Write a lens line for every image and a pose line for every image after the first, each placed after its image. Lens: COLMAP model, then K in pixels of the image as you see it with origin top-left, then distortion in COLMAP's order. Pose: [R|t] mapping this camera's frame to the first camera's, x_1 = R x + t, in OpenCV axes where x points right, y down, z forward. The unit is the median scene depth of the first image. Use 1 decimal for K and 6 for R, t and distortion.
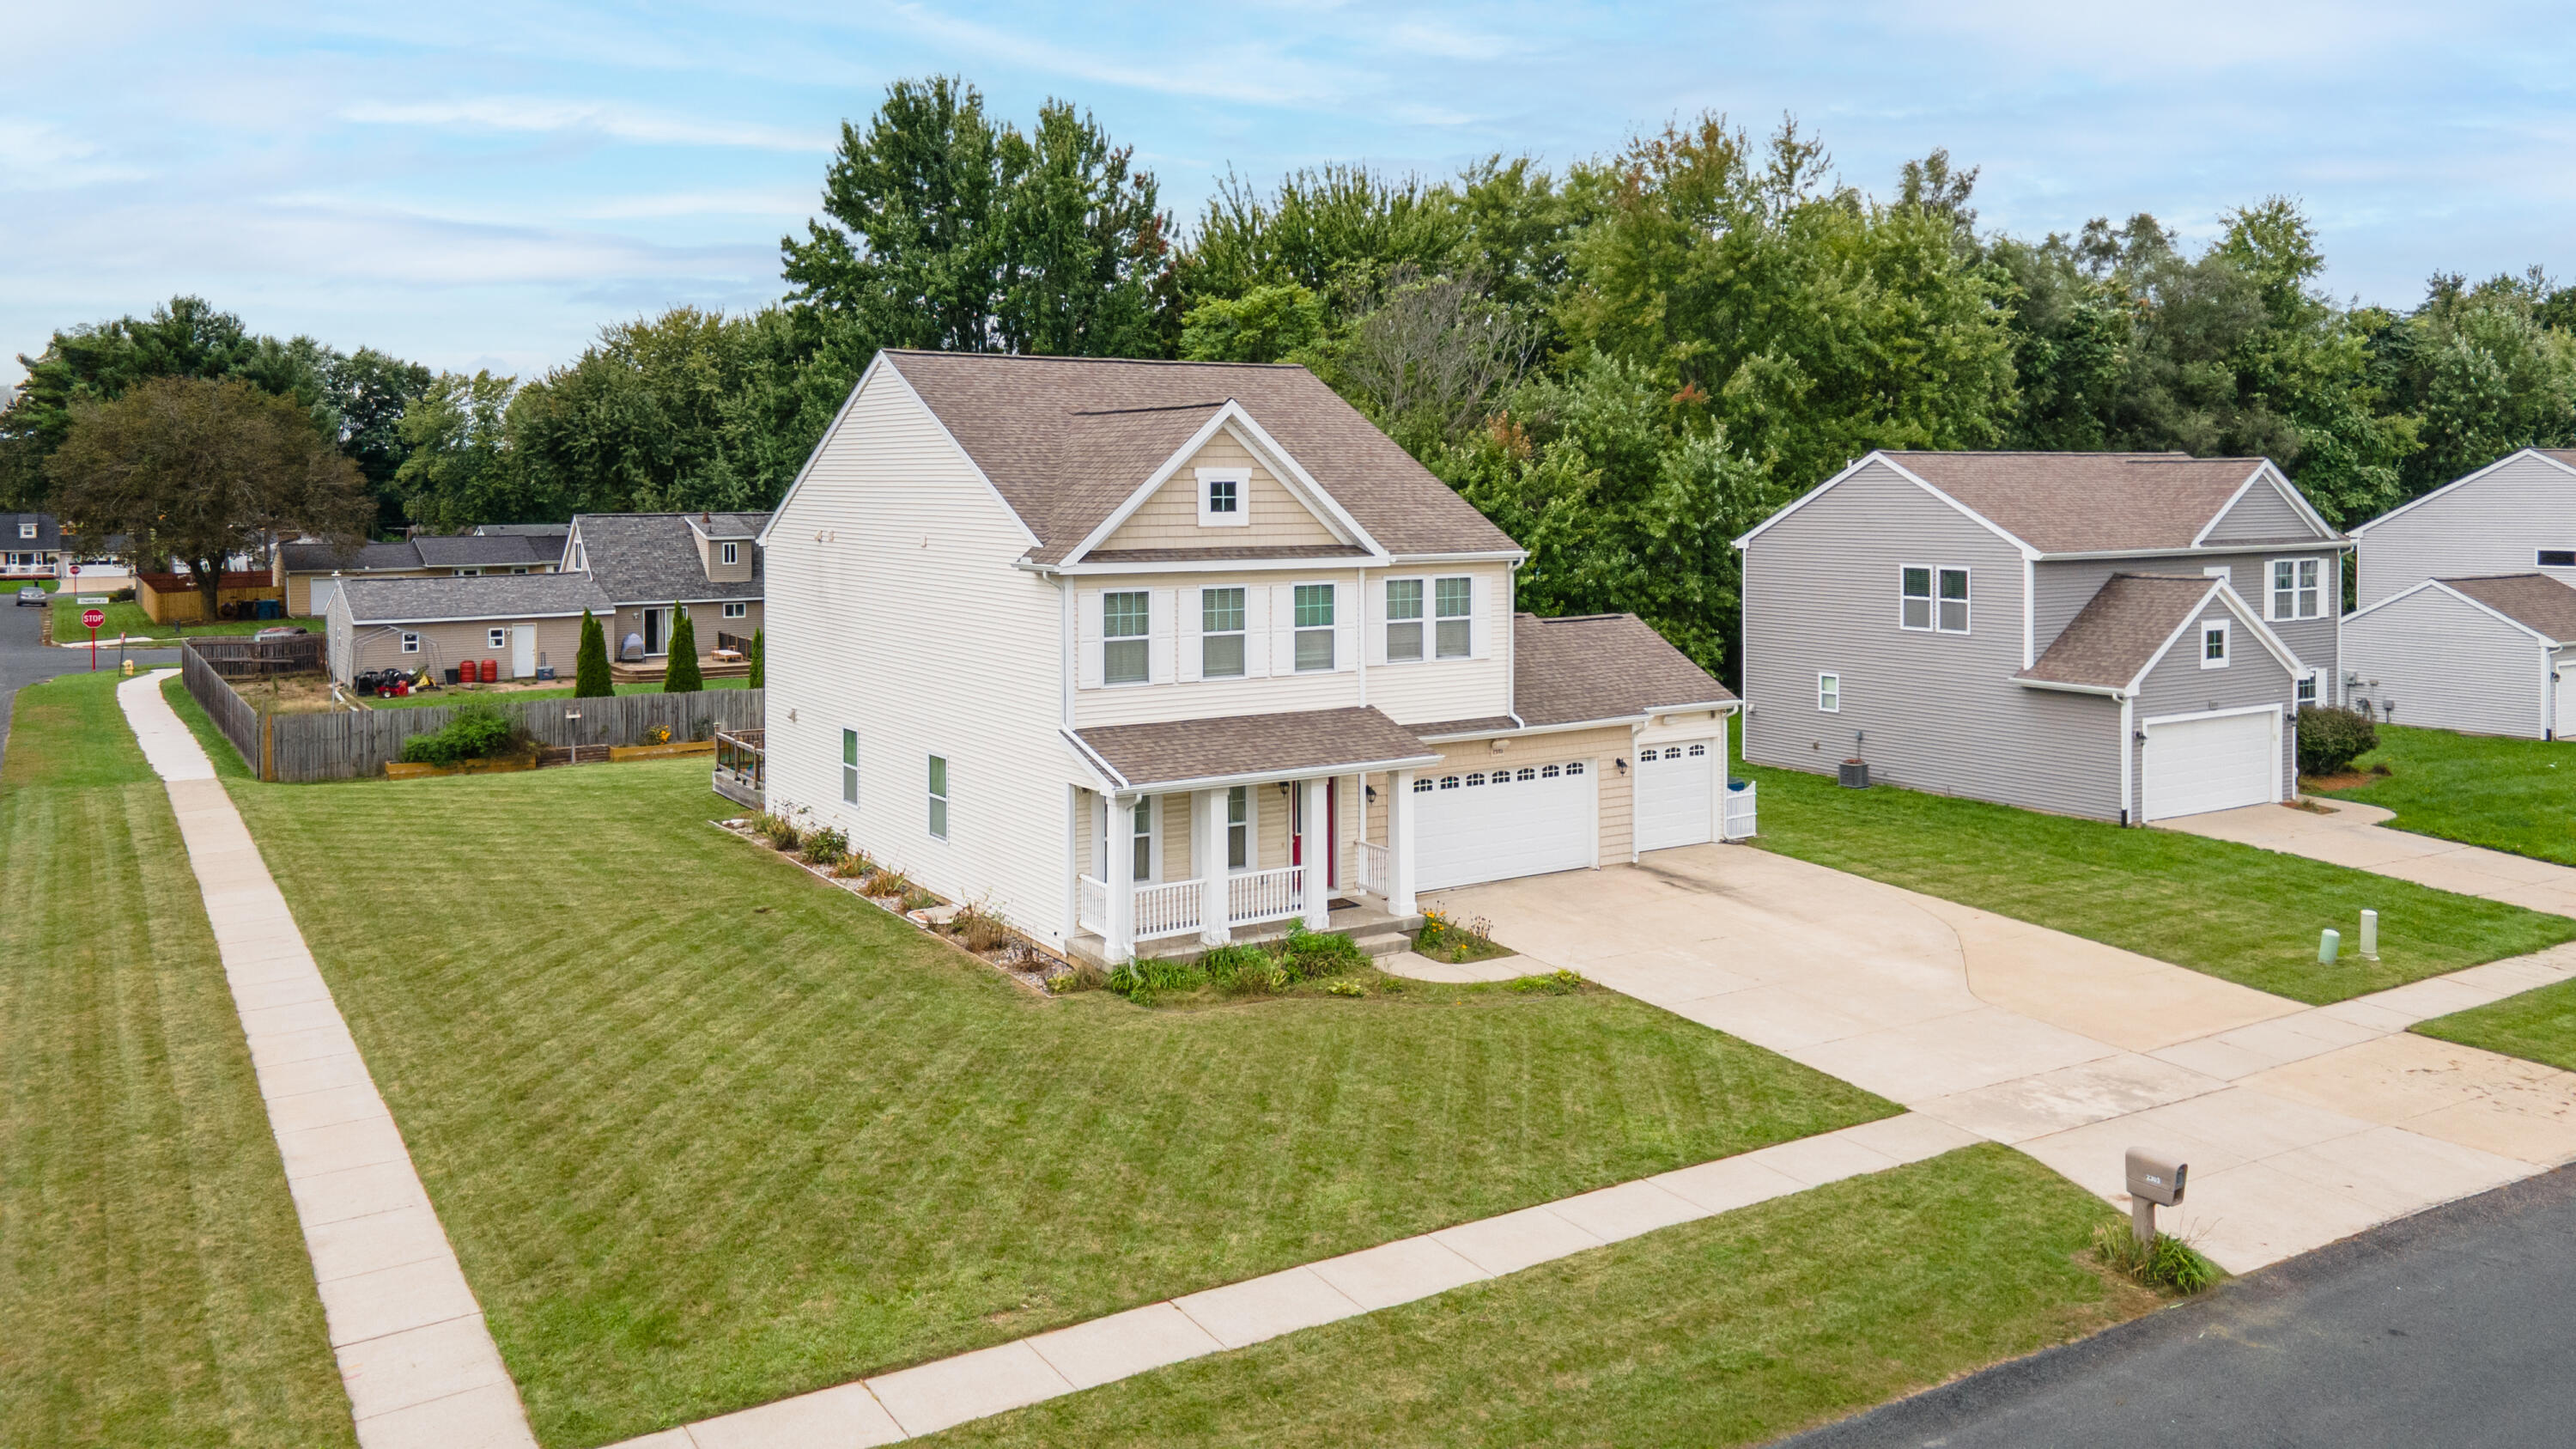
lens RADIAL K [[1892.0, 0, 1288.0], [0, 1892.0, 724.5], [0, 0, 1]] dist [0.005652, 0.075580]
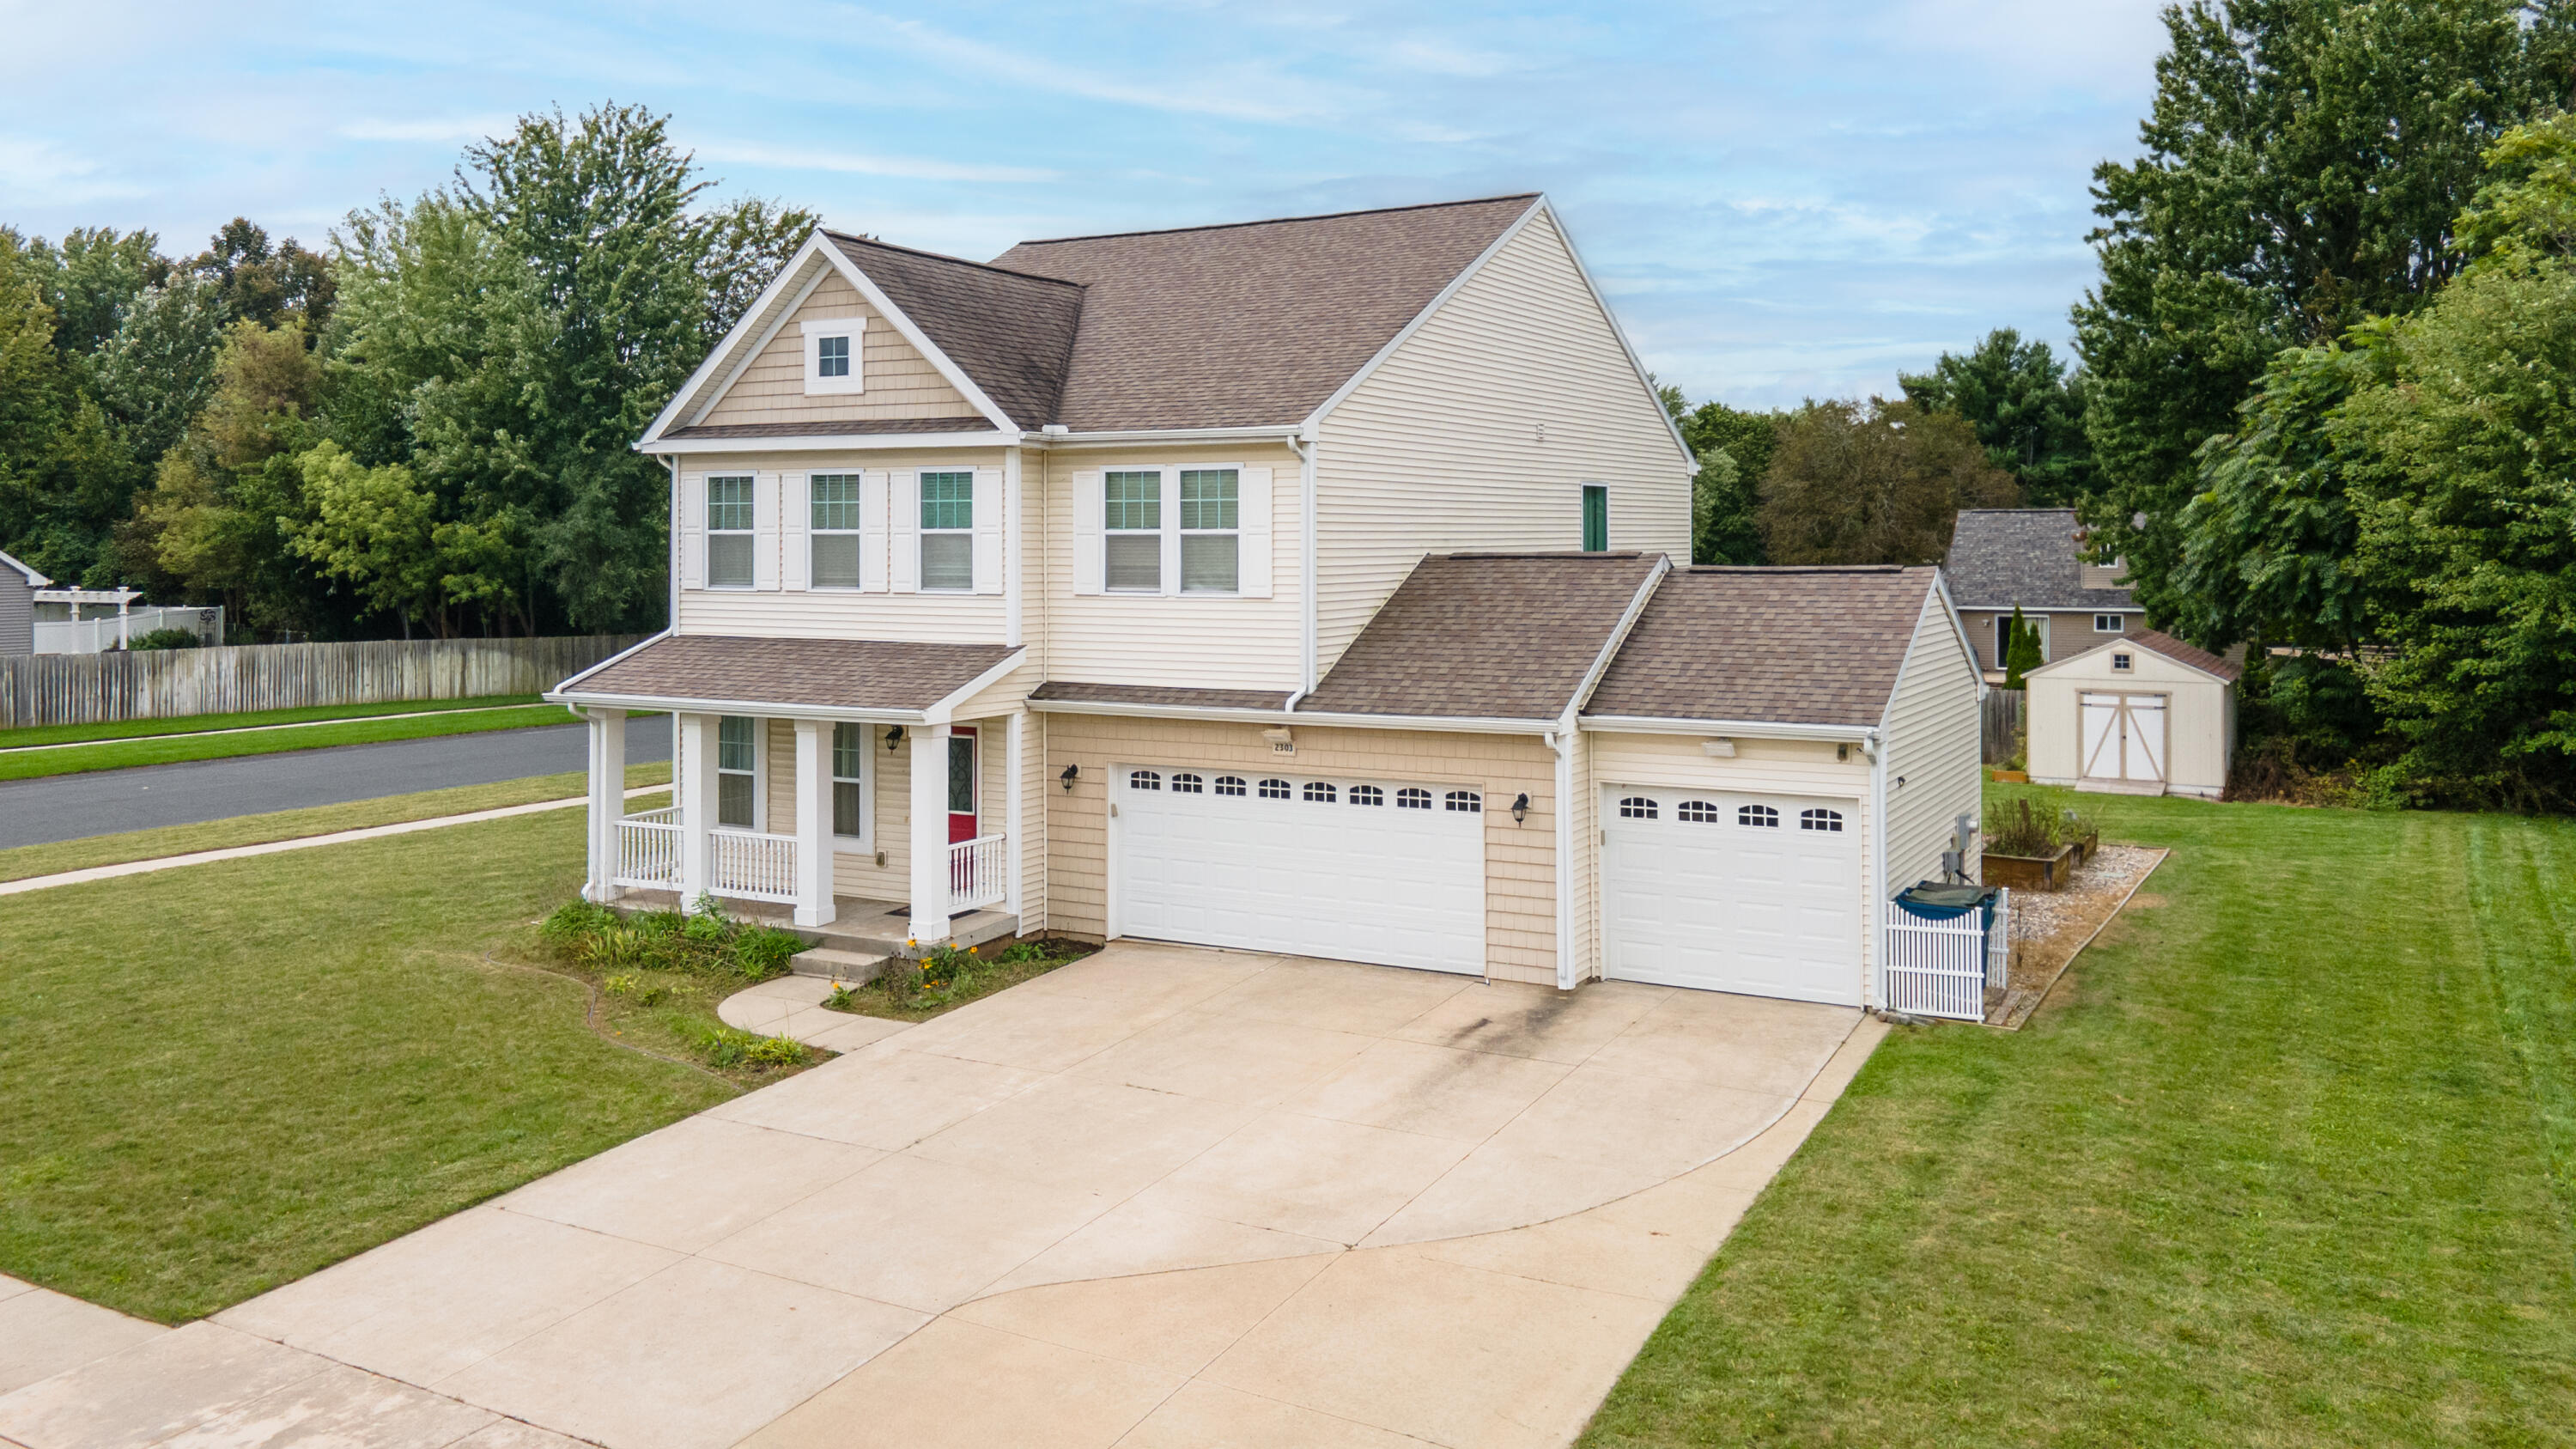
lens RADIAL K [[1892.0, 0, 1288.0], [0, 1892.0, 724.5], [0, 0, 1]] dist [0.005652, 0.075580]
pose [[0.494861, 0.087764, -0.864529, 0.739965], [-0.111420, 0.993083, 0.037037, -0.018942], [0.861799, 0.077998, 0.501217, 0.770977]]
